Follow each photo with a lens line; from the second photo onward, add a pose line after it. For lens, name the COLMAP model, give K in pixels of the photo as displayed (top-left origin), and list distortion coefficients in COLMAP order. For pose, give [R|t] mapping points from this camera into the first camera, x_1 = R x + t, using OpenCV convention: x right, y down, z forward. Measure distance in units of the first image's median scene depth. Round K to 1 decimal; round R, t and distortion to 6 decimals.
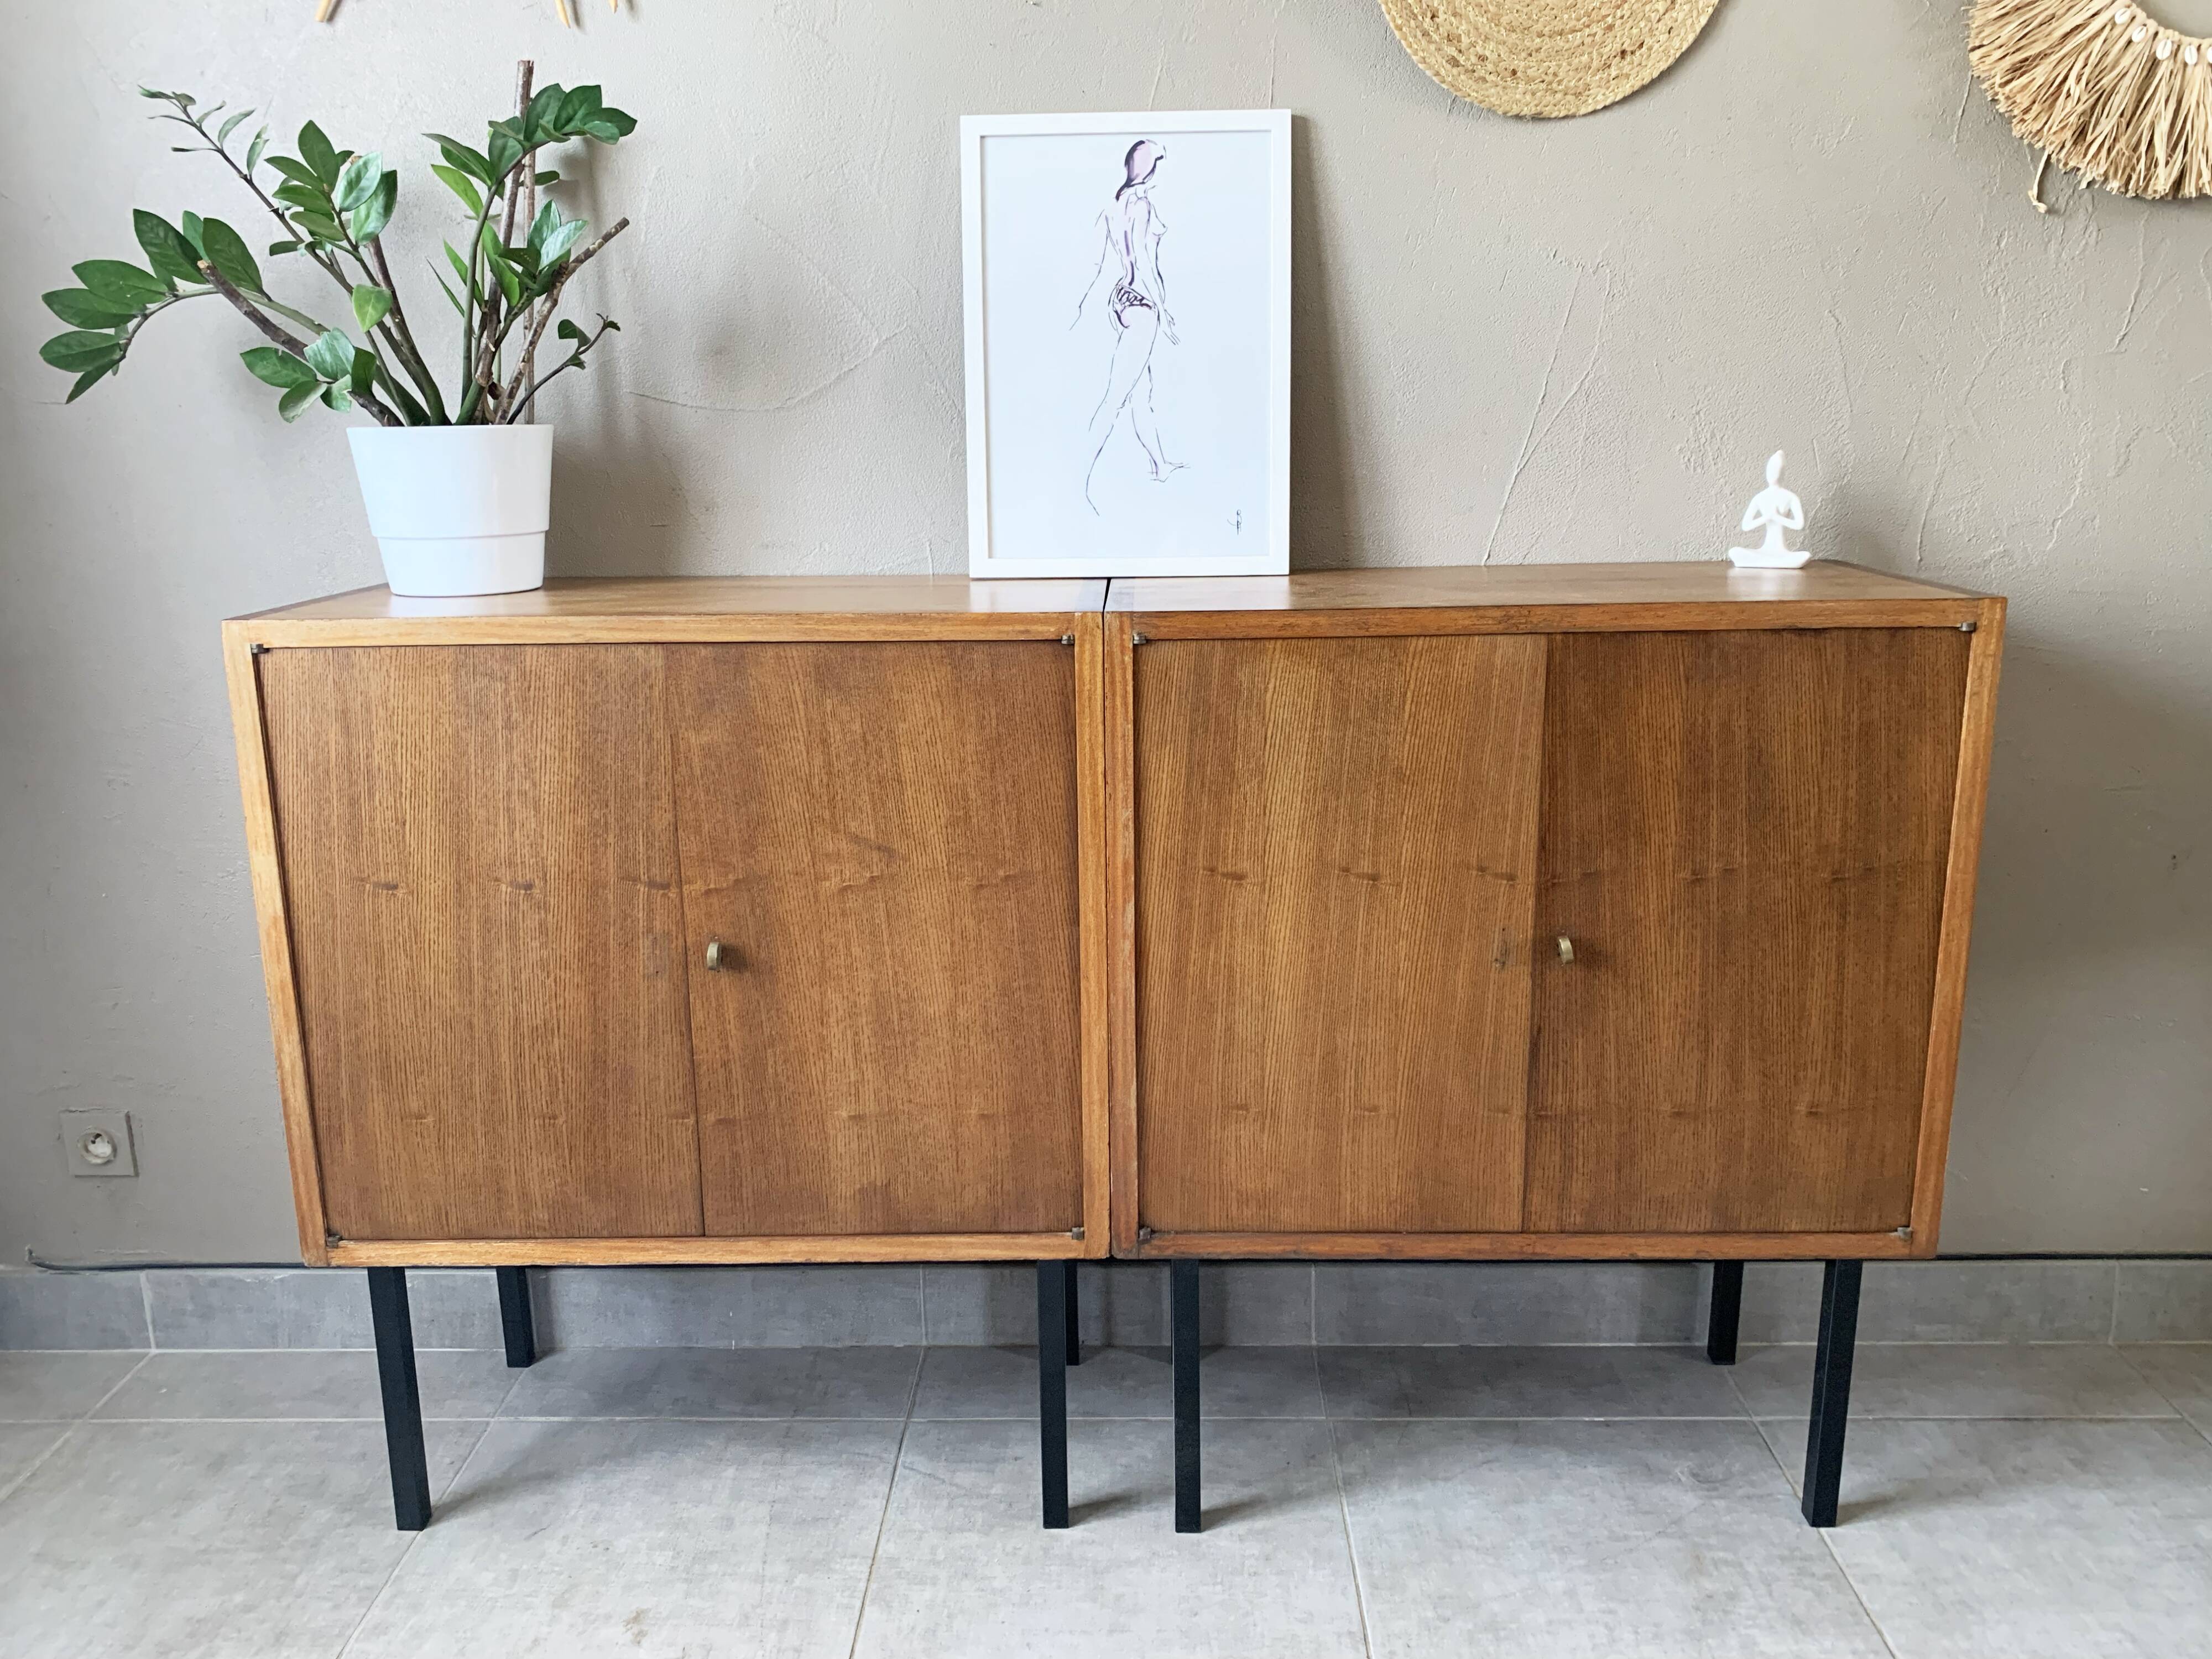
lens RADIAL K [[1697.9, 0, 1108.1], [0, 1697.9, 817.3], [0, 0, 1]] dist [0.050313, -0.069129]
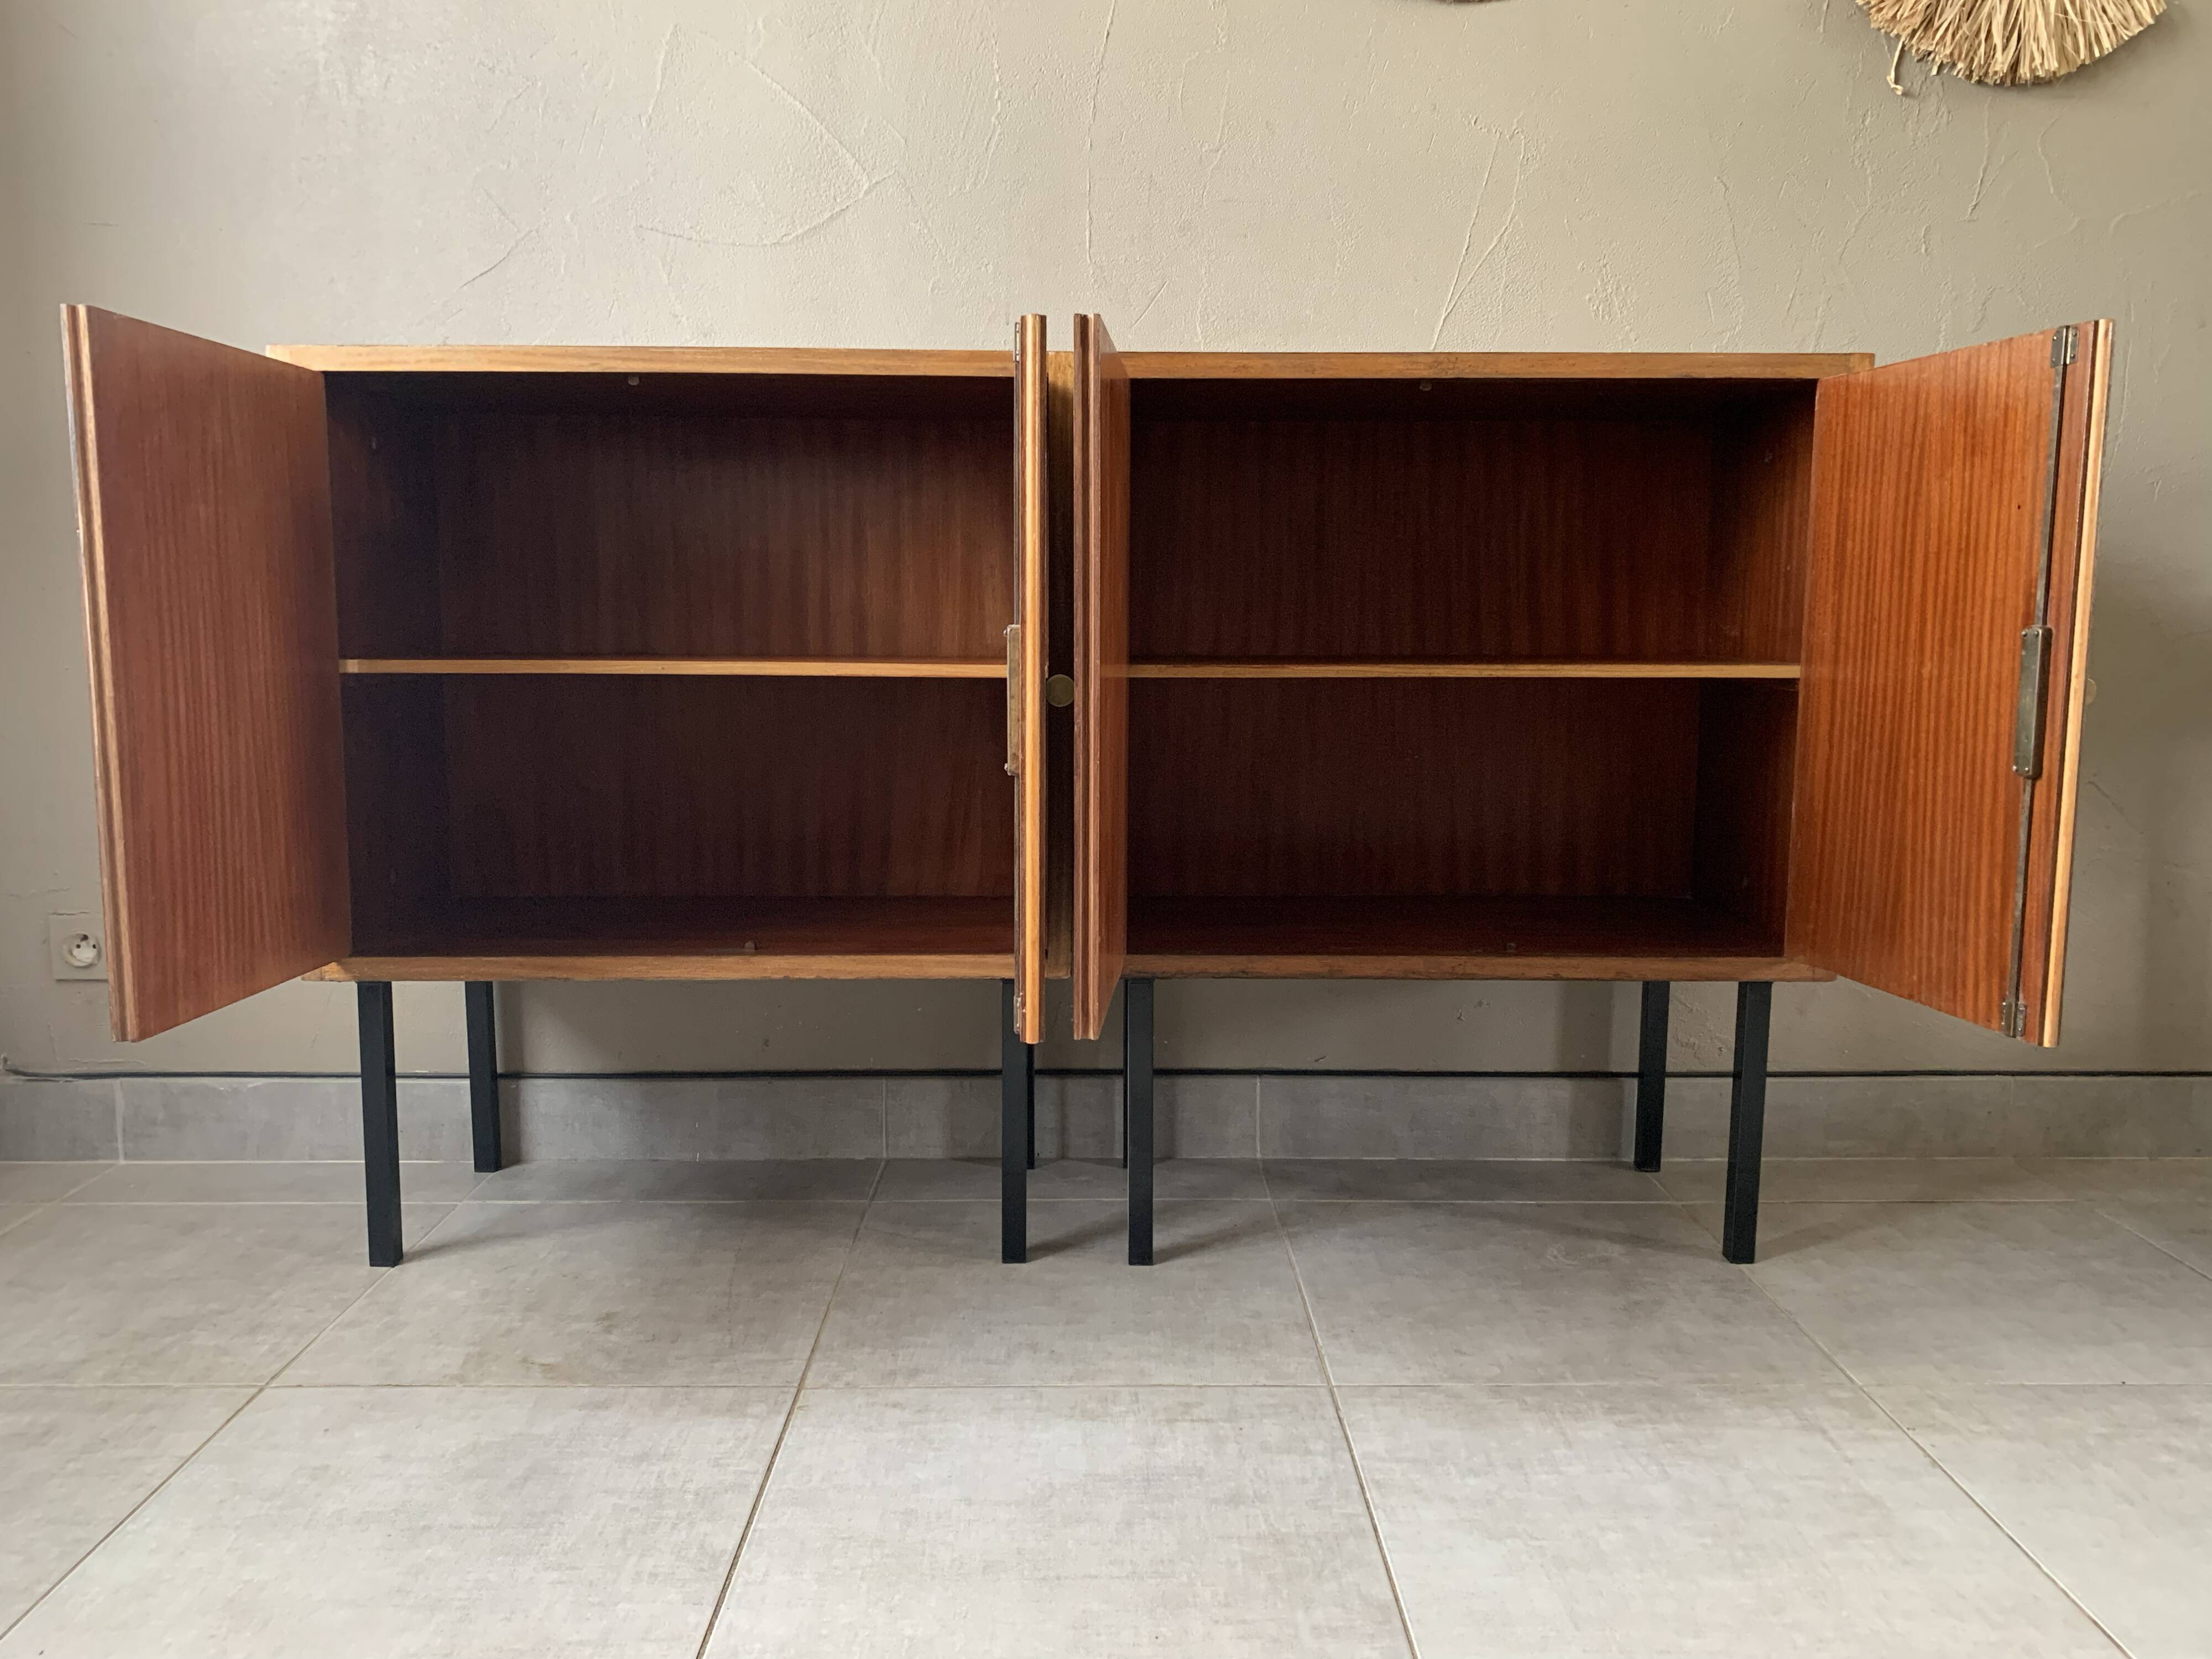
lens RADIAL K [[1692.9, 0, 1106.0], [0, 1692.9, 829.5], [0, 0, 1]] dist [0.052641, -0.079281]
pose [[0.999318, 0.014645, 0.033896, -0.014578], [-0.010913, 0.994116, -0.107772, 0.285382], [-0.035275, 0.107328, 0.993598, -0.061878]]
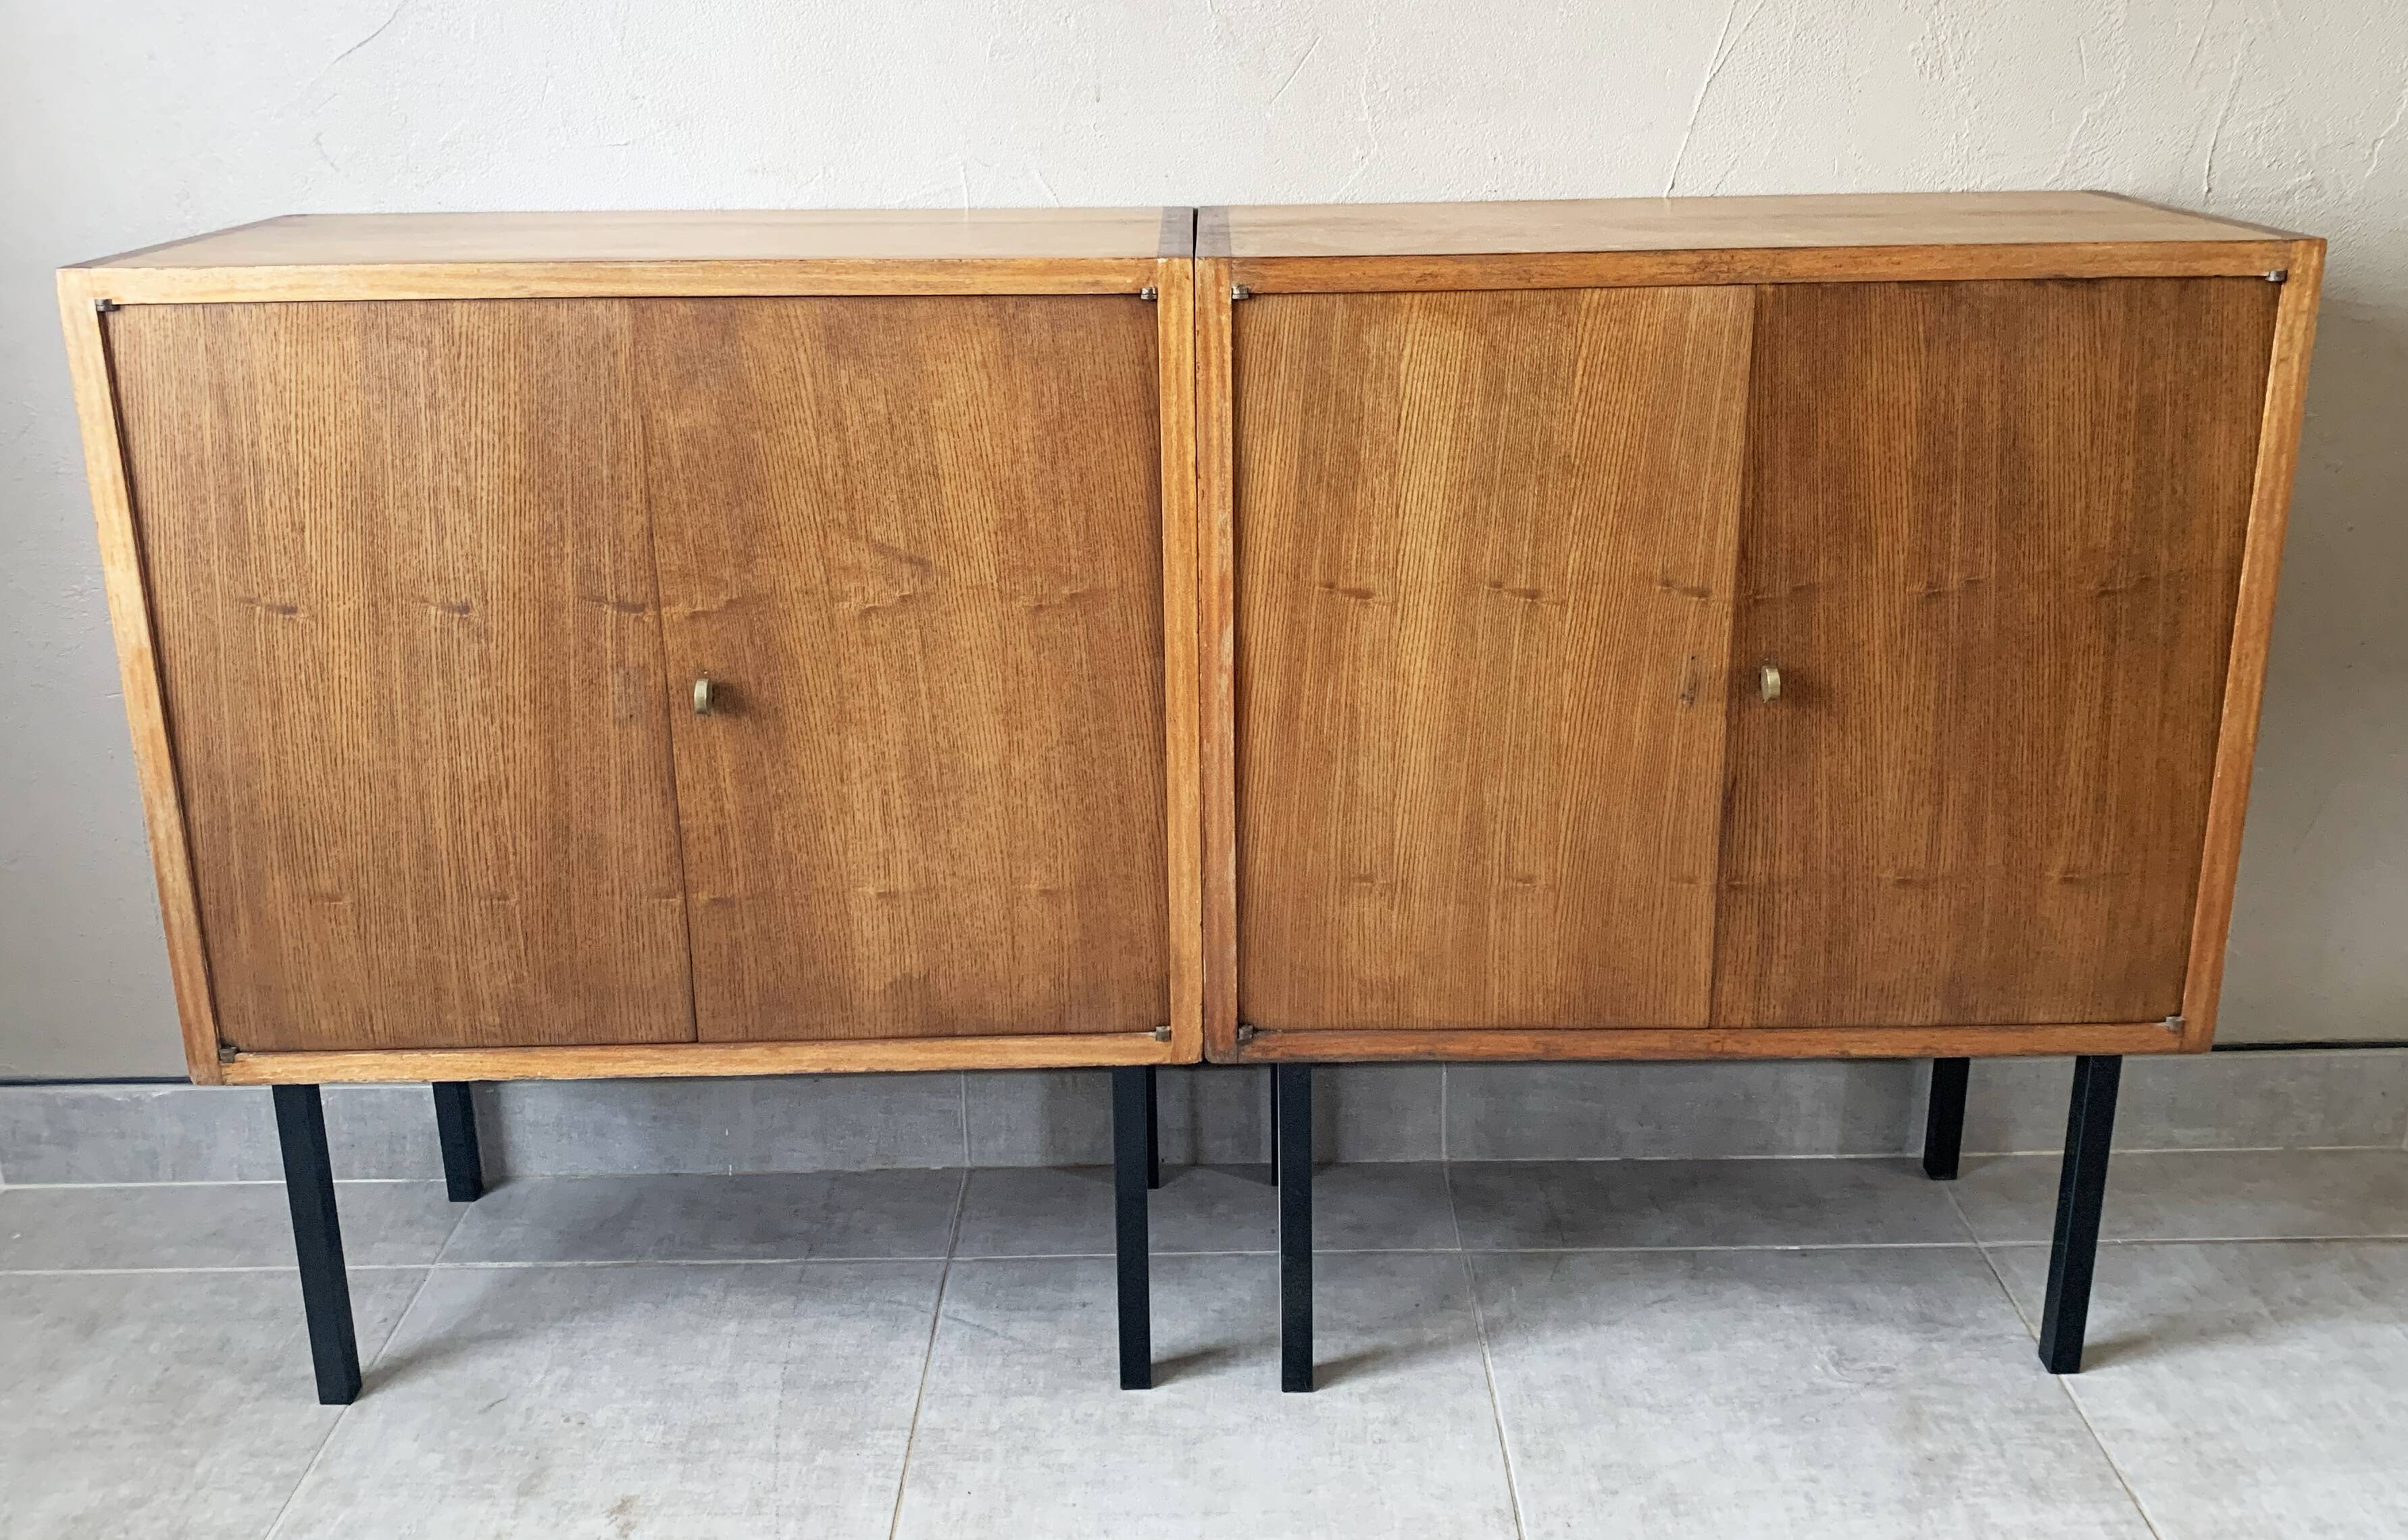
lens RADIAL K [[2085.3, 0, 1223.2], [0, 2085.3, 638.0], [0, 0, 1]] dist [0.071568, -0.131089]
pose [[0.999593, -0.005094, 0.028068, -0.016388], [0.003344, 0.998067, 0.062051, -0.004971], [-0.028330, -0.061932, 0.997678, 0.021213]]
